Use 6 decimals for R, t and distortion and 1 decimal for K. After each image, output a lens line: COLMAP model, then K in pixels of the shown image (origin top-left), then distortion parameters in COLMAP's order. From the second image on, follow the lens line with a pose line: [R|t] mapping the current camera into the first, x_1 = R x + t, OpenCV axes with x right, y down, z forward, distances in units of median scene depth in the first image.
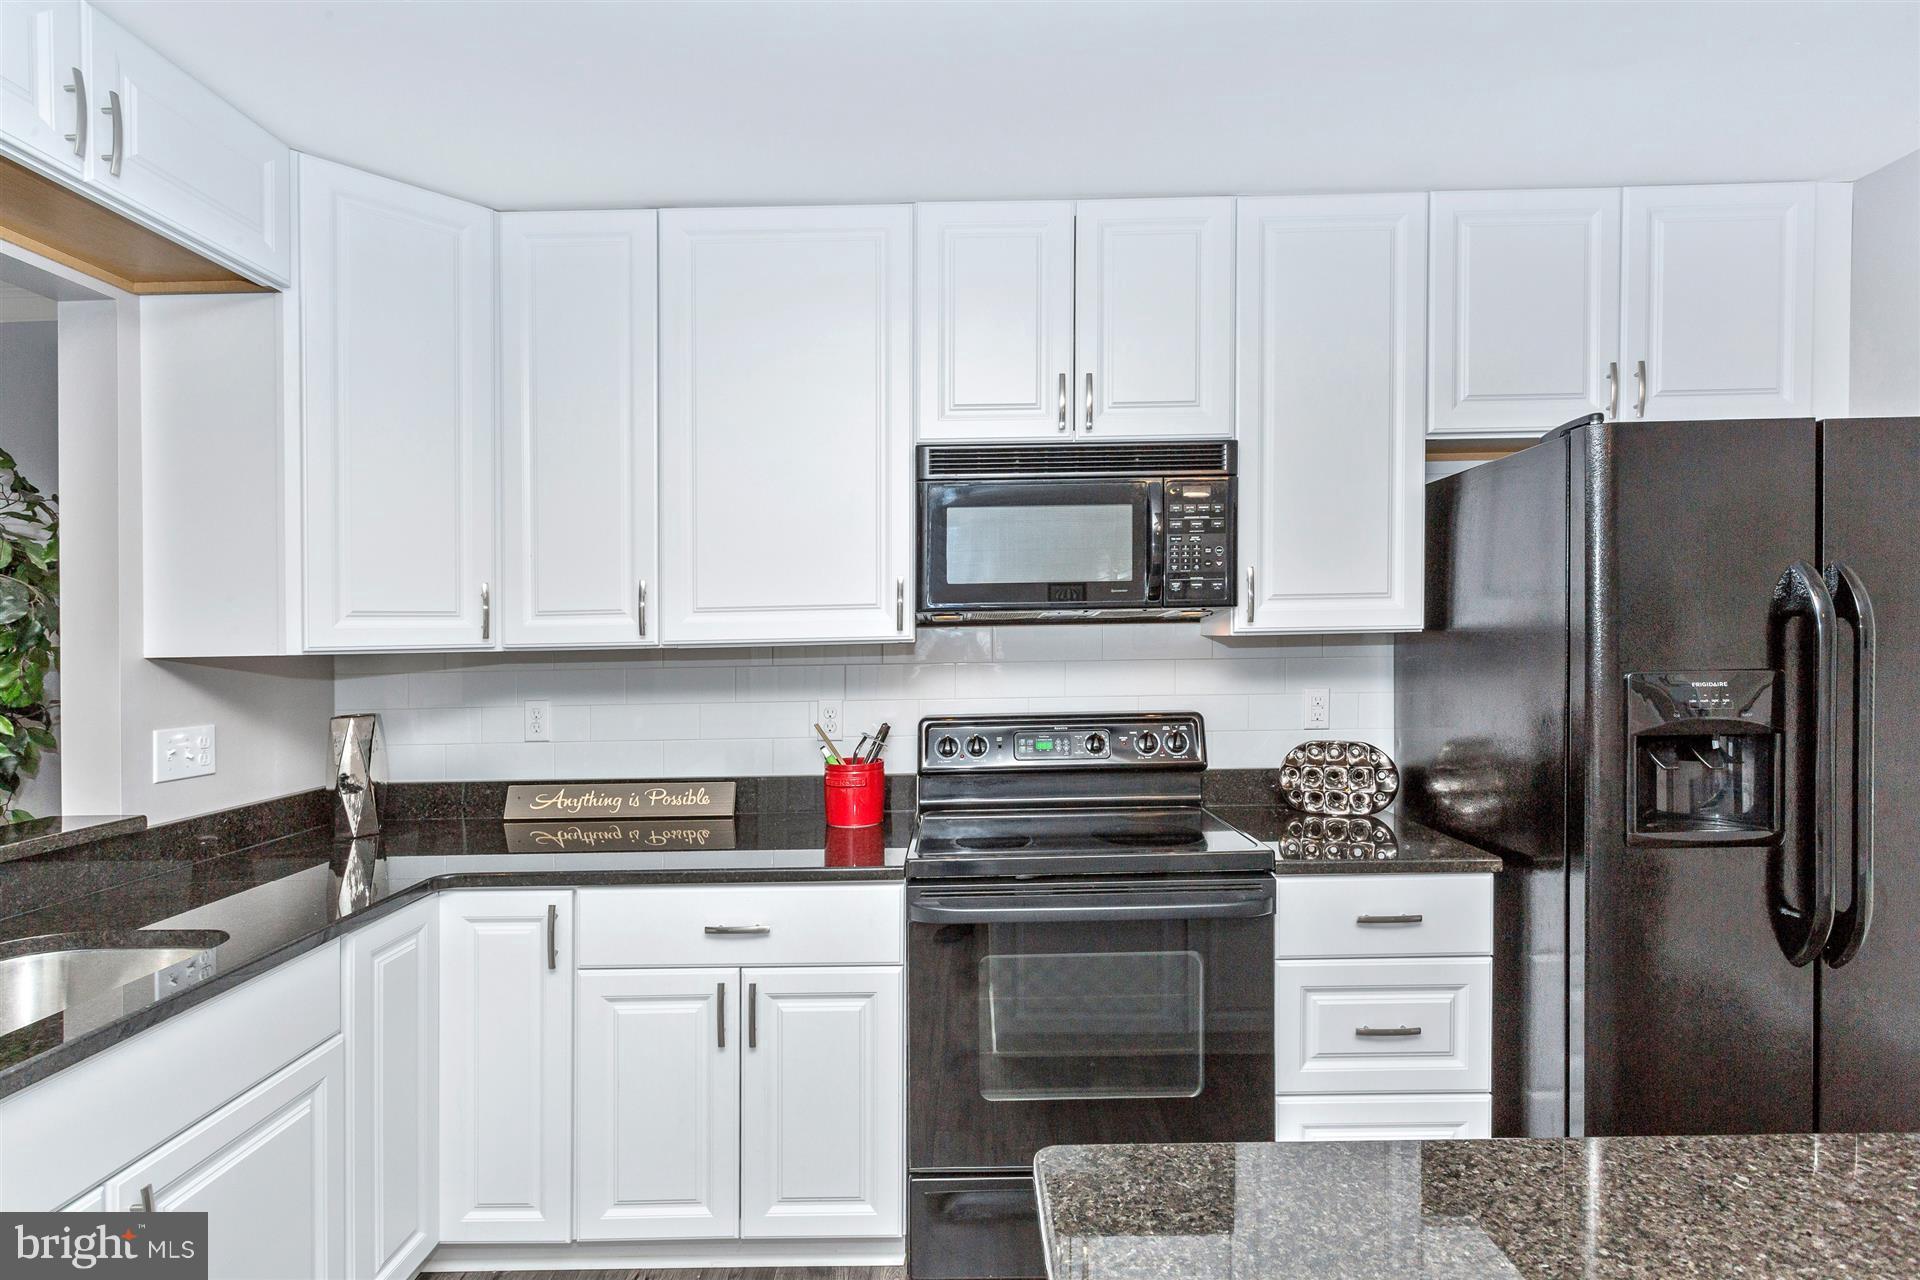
lens RADIAL K [[916.7, 0, 959.0], [0, 916.7, 640.0], [0, 0, 1]] dist [-0.005272, 0.001591]
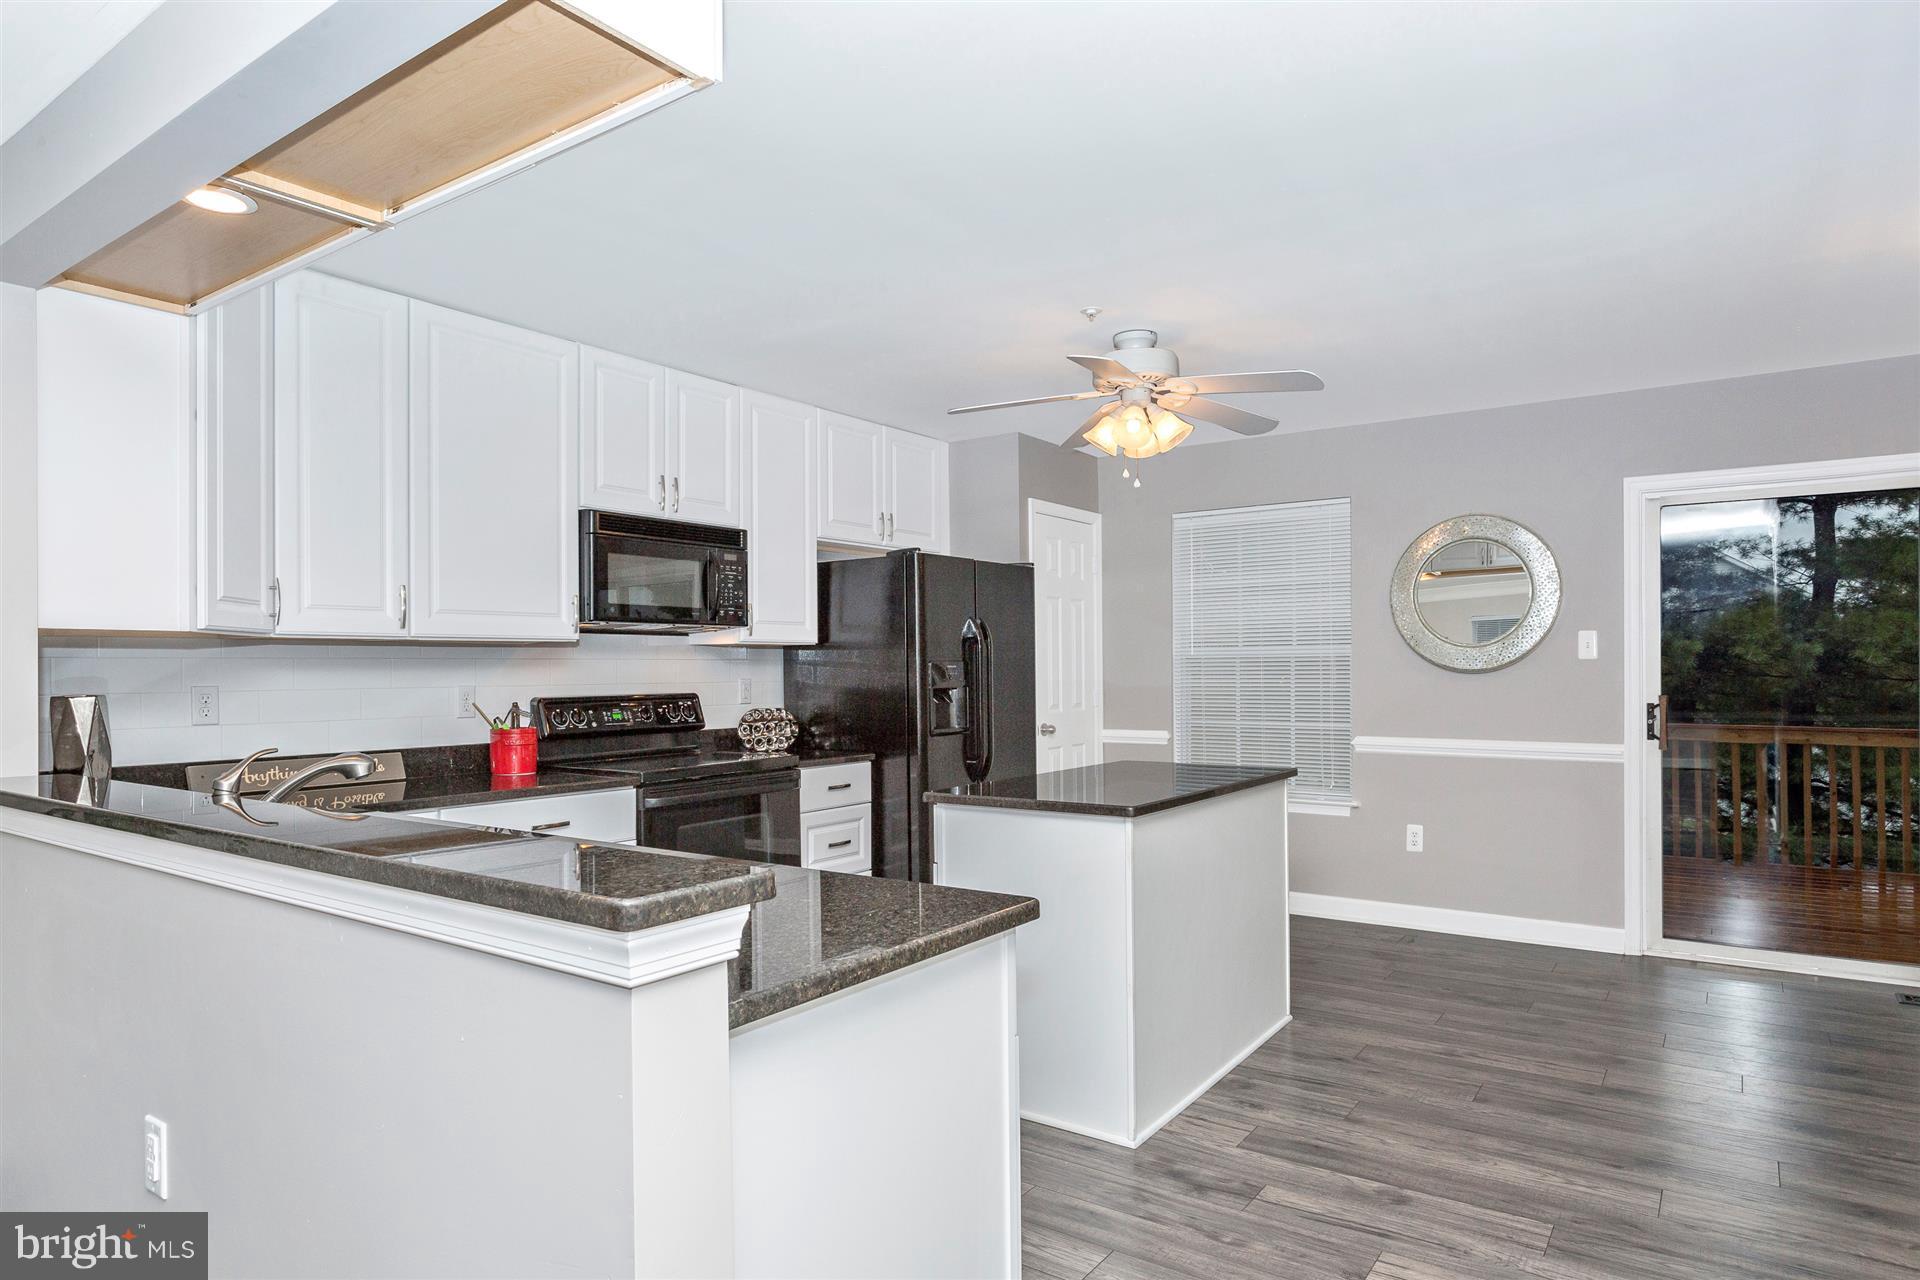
lens RADIAL K [[1094.0, 0, 942.6], [0, 1094.0, 663.7], [0, 0, 1]] dist [-0.011307, 0.000926]
pose [[0.586994, 0.017257, 0.809407, -1.133133], [-0.001738, 0.999797, -0.020056, 0.073062], [-0.809589, 0.010366, 0.586905, -0.498996]]
